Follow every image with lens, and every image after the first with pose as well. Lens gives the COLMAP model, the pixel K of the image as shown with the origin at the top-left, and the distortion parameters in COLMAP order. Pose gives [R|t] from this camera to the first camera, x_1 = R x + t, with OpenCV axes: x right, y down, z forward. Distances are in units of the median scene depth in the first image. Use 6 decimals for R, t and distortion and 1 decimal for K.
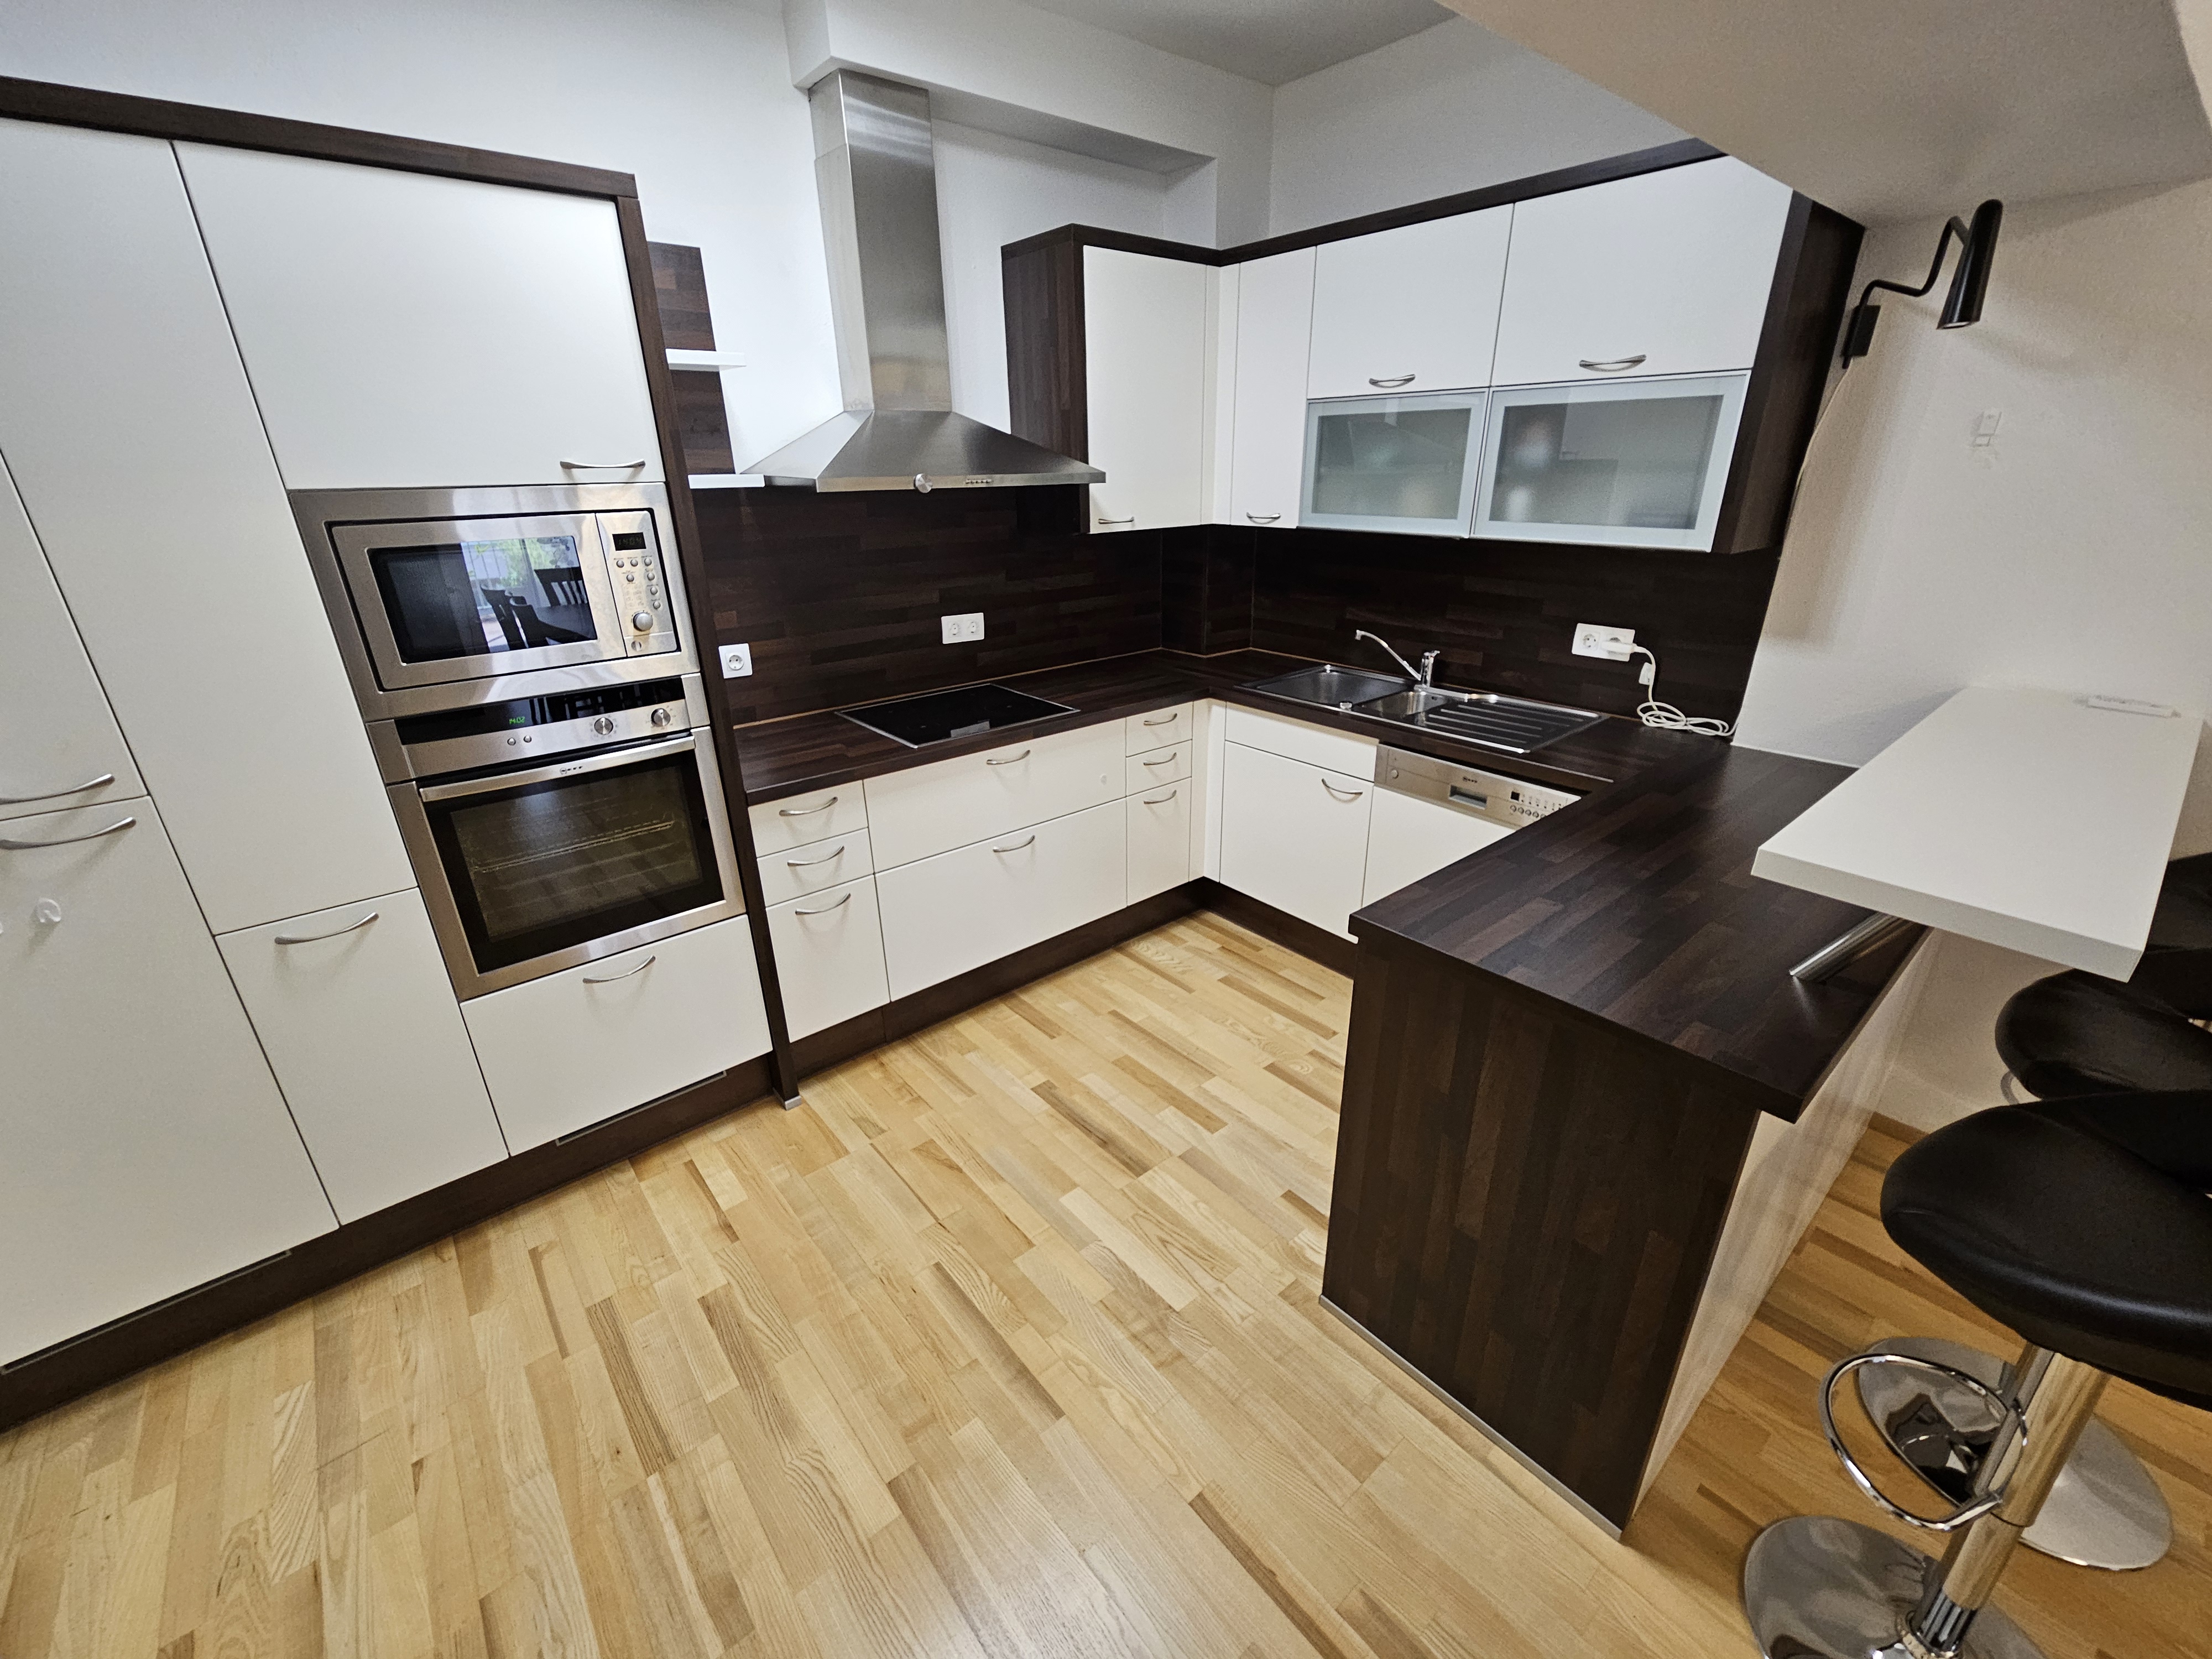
lens RADIAL K [[911.5, 0, 1110.8], [0, 911.5, 837.2], [0, 0, 1]] dist [-0.000435, -0.000561]
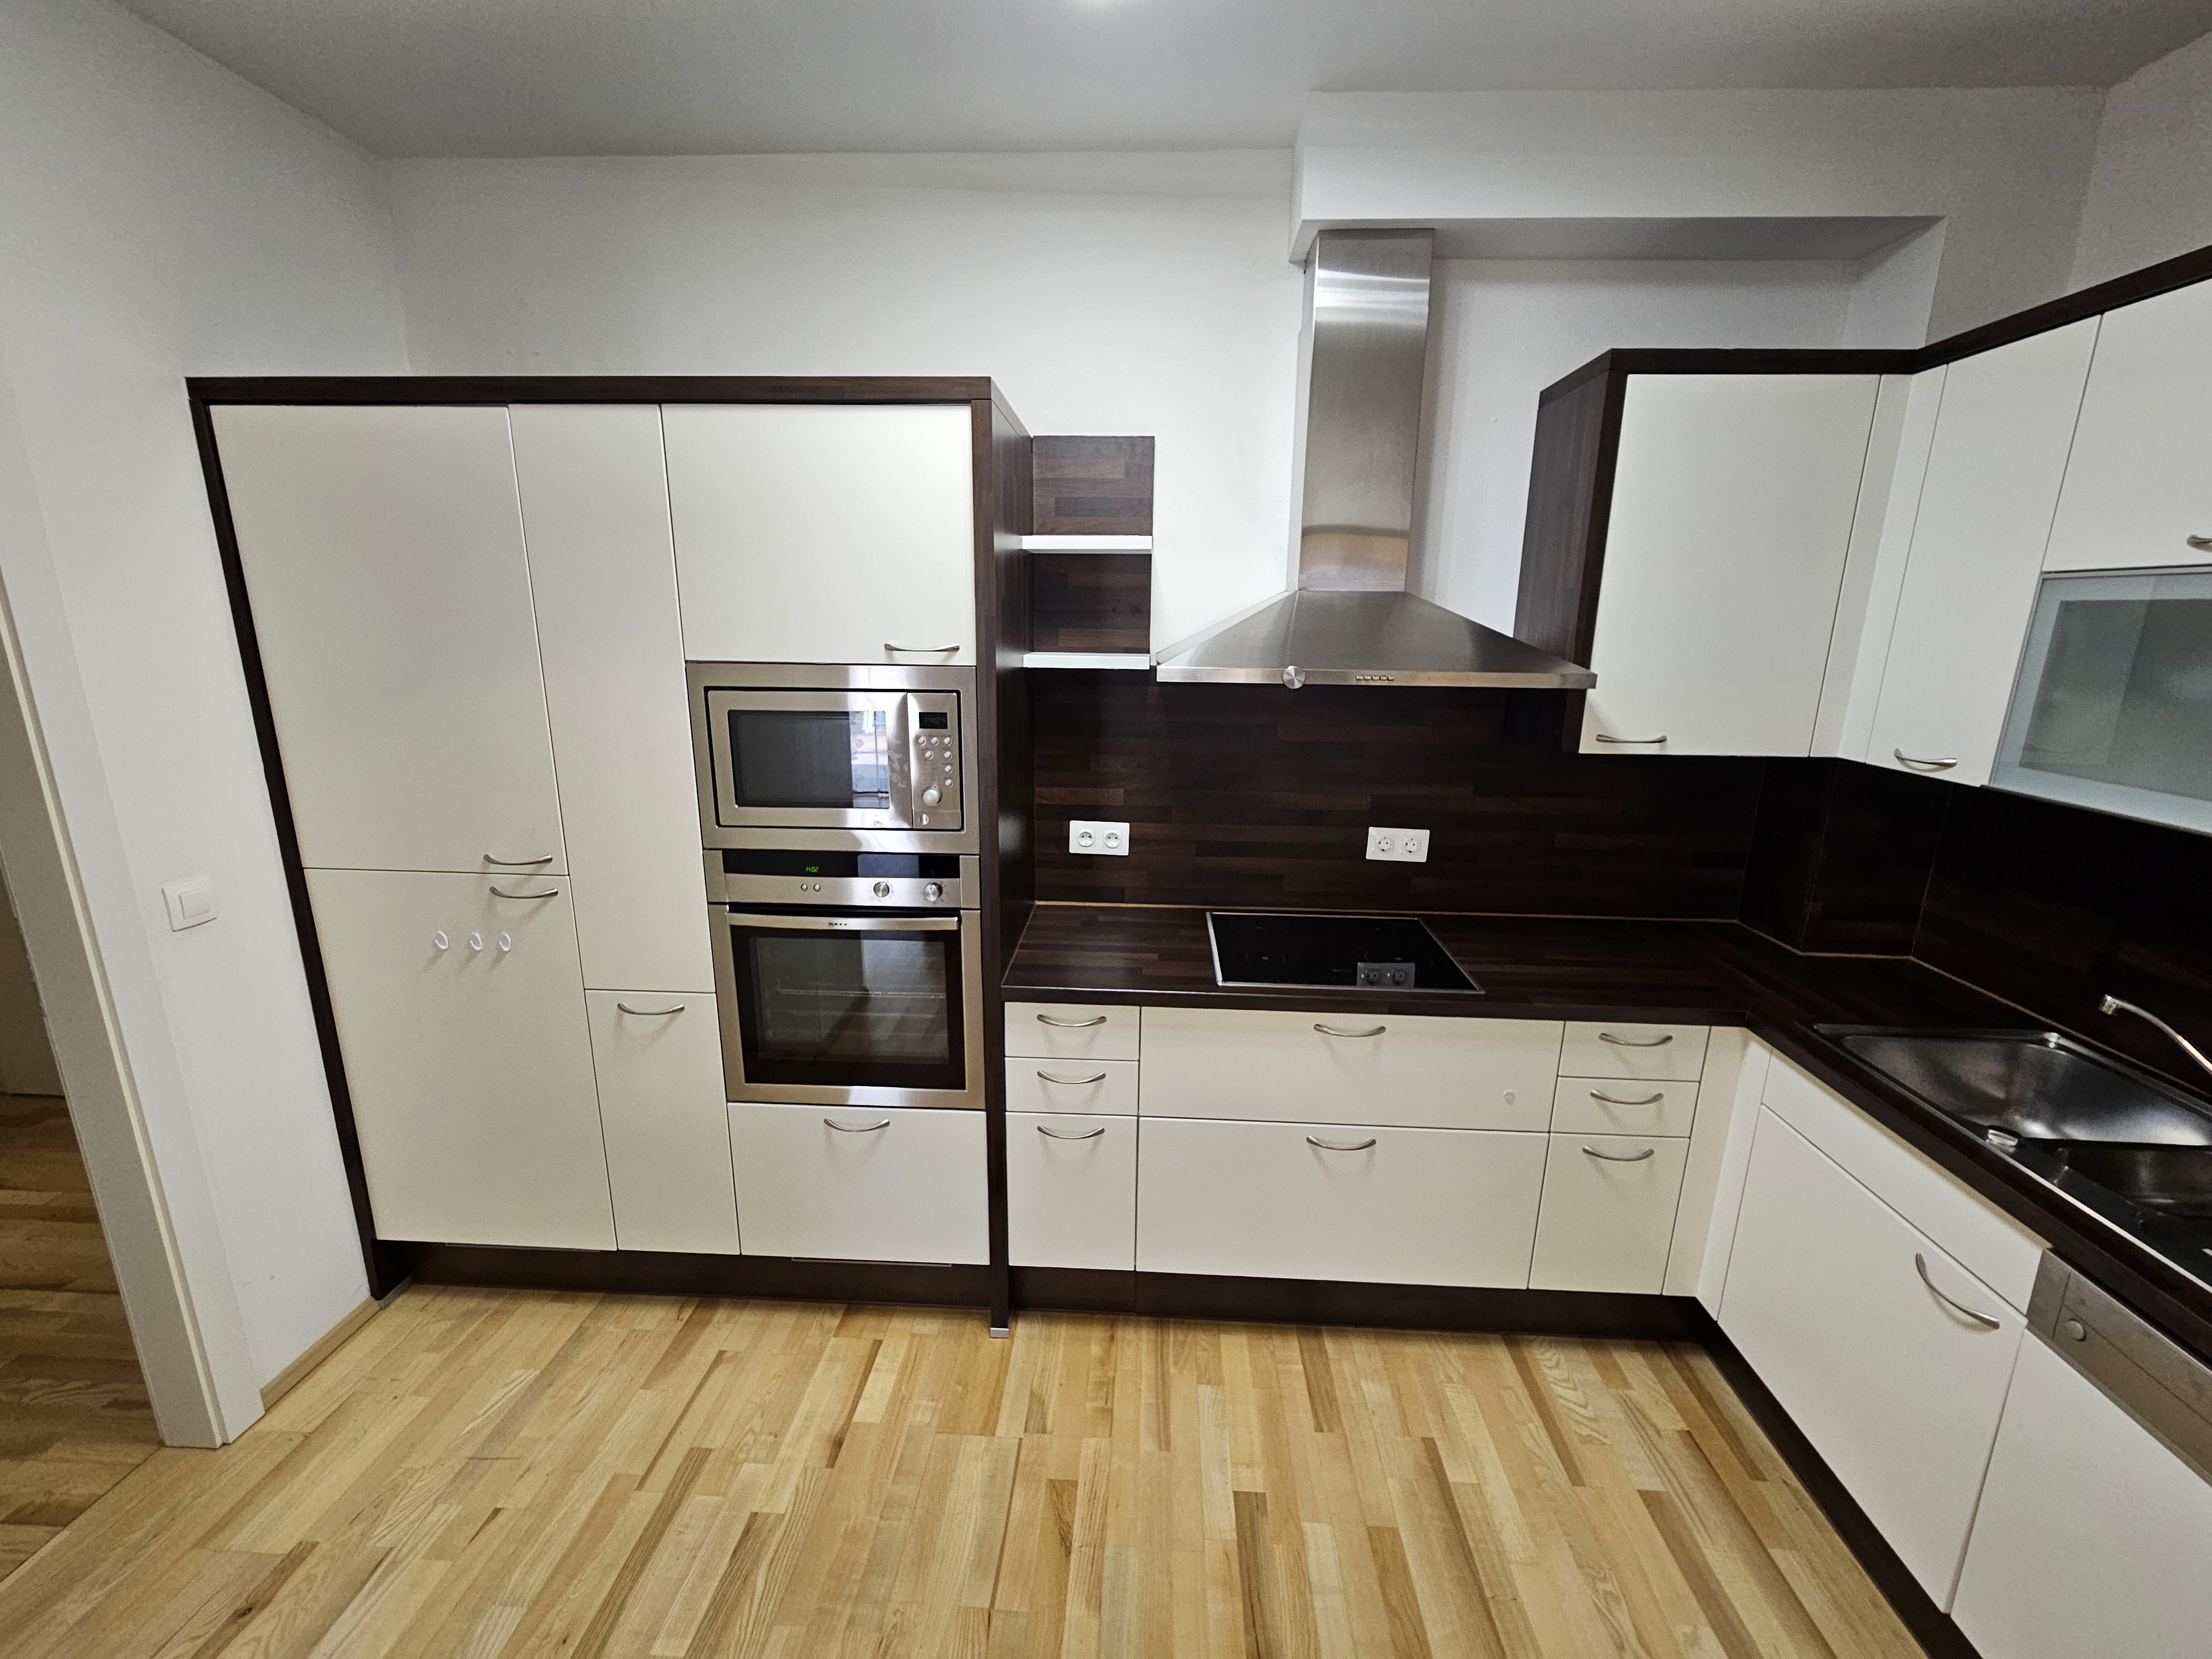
lens RADIAL K [[911.5, 0, 1109.3], [0, 911.5, 837.2], [0, 0, 1]] dist [-0.000435, -0.000561]
pose [[0.727887, 0.183303, -0.660743, 0.232354], [-0.283462, 0.957853, -0.046540, -0.163072], [0.624364, 0.221172, 0.749168, 0.311011]]
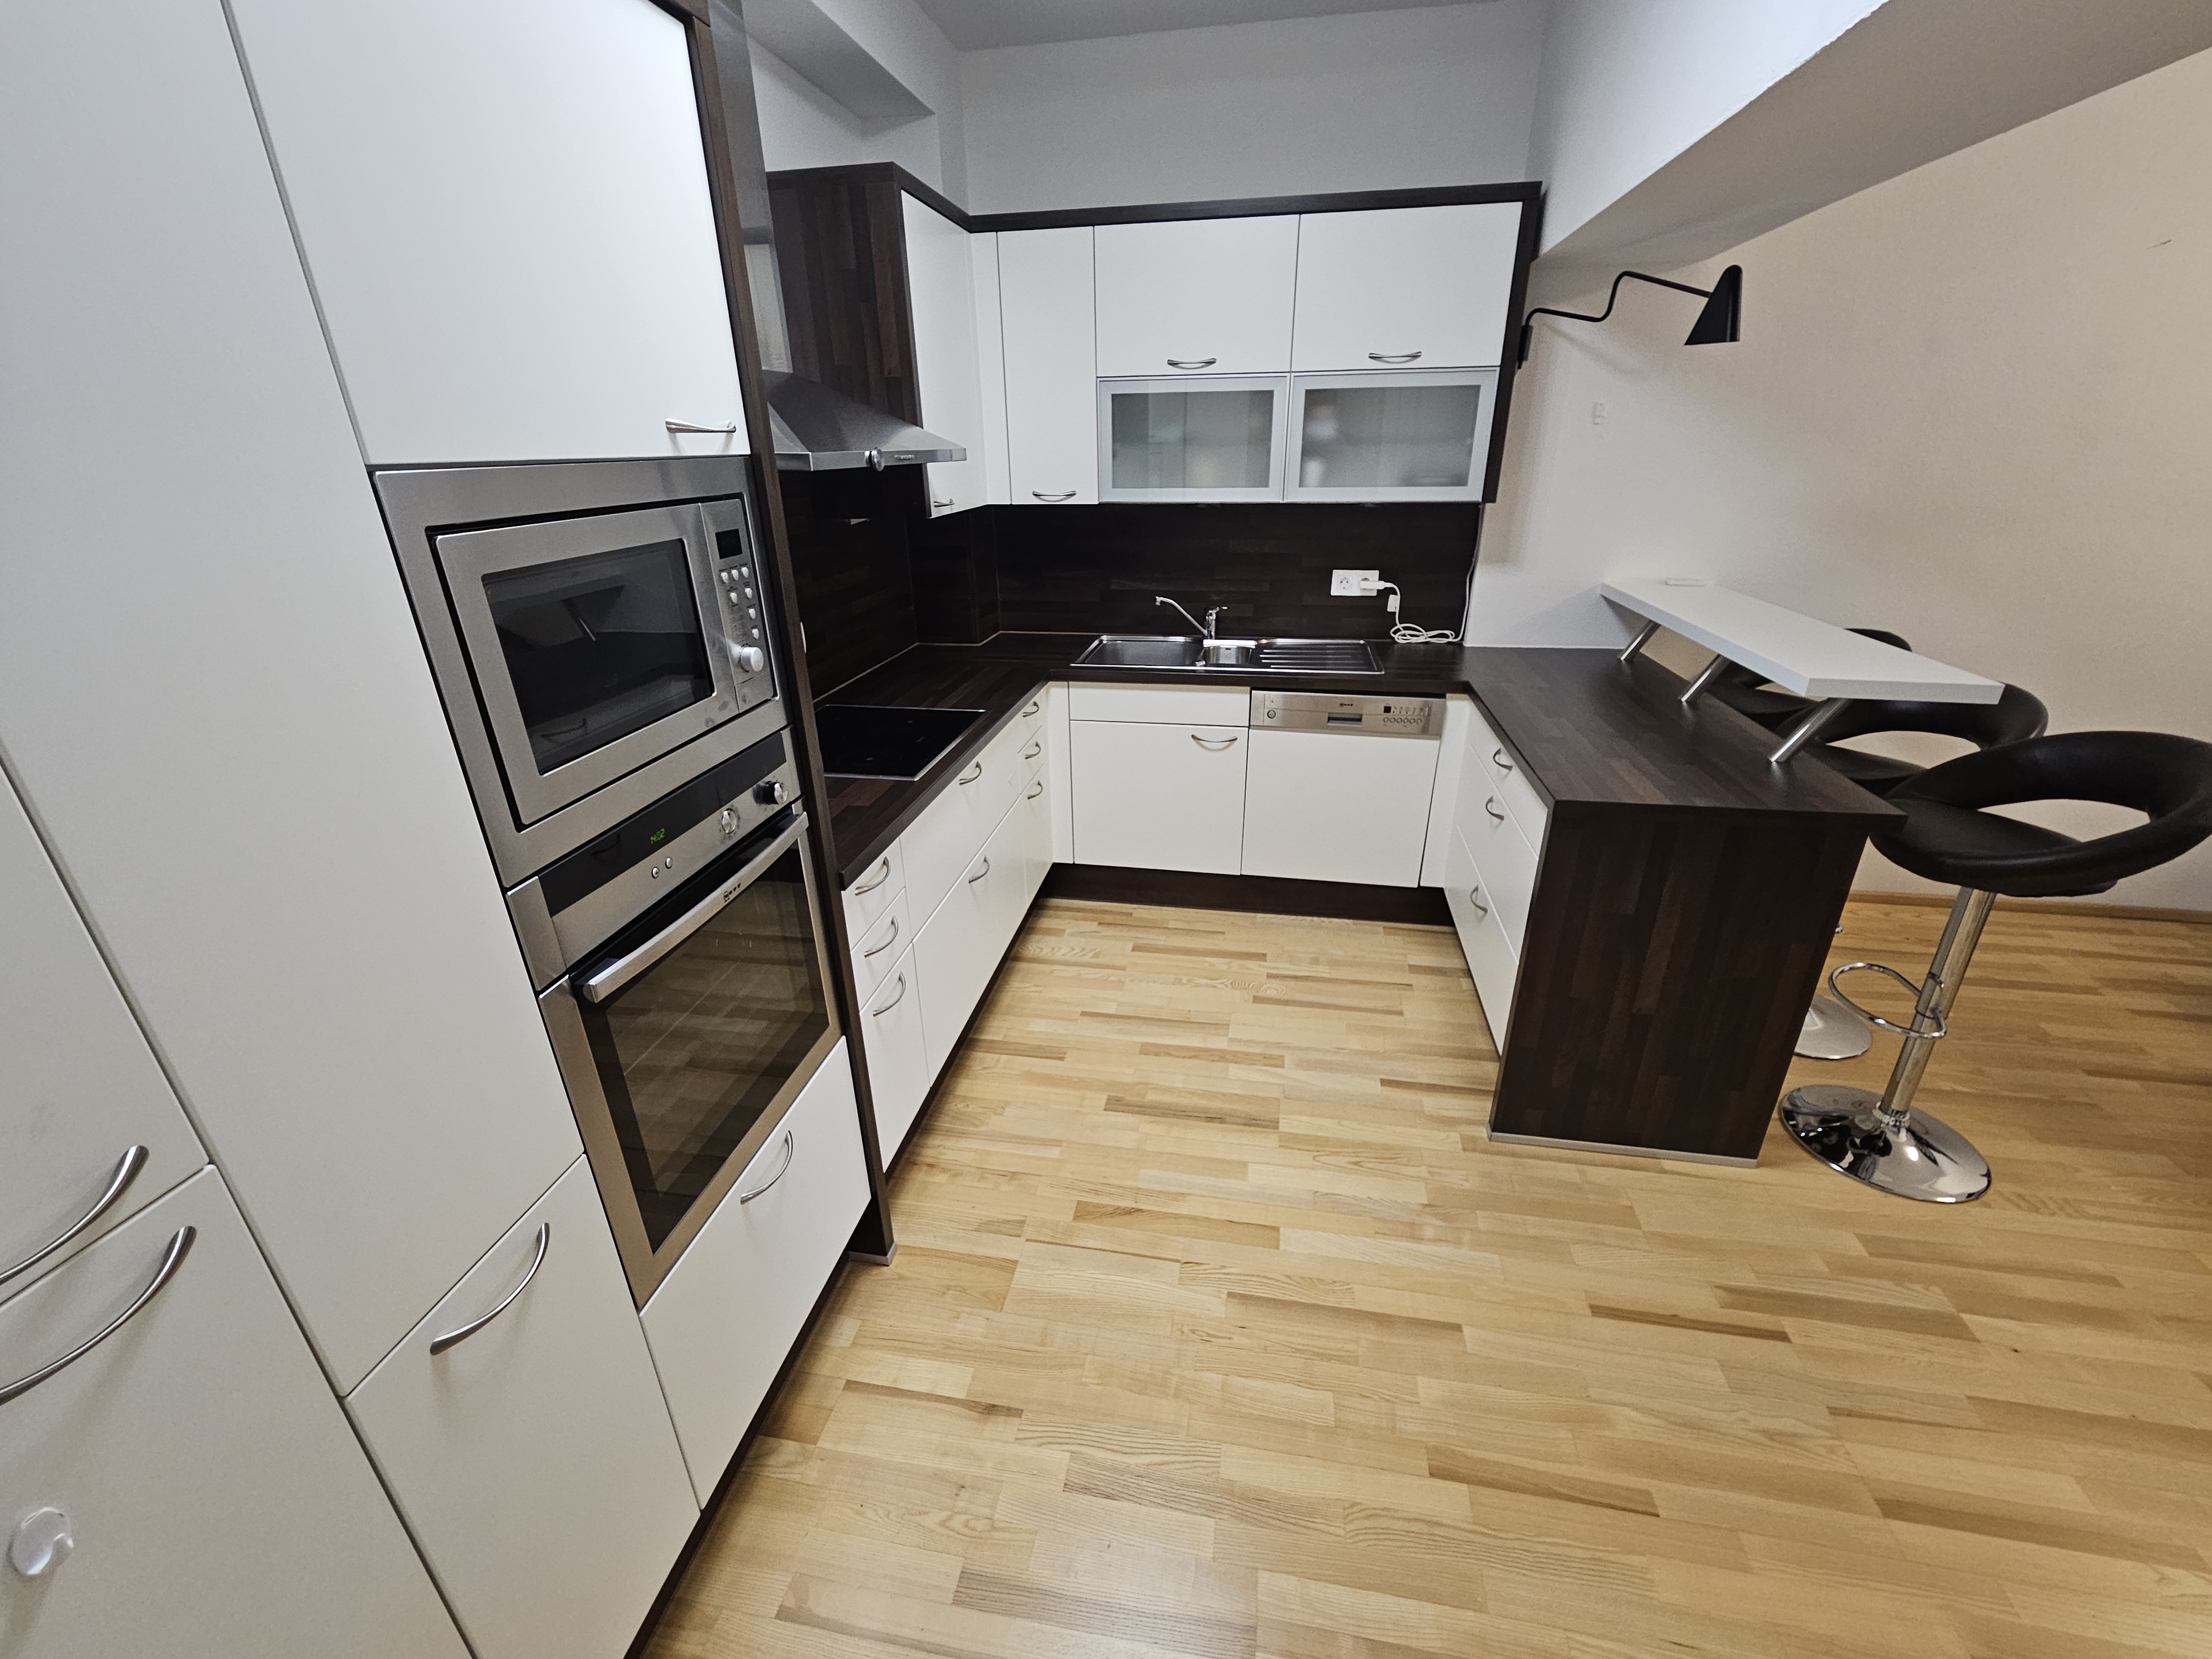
lens RADIAL K [[911.5, 0, 1112.5], [0, 911.5, 837.5], [0, 0, 1]] dist [-0.000435, -0.000561]
pose [[0.769701, -0.253605, 0.585871, -0.593661], [0.248049, 0.964409, 0.091583, -0.081620], [-0.588245, 0.074834, 0.805213, 0.237071]]
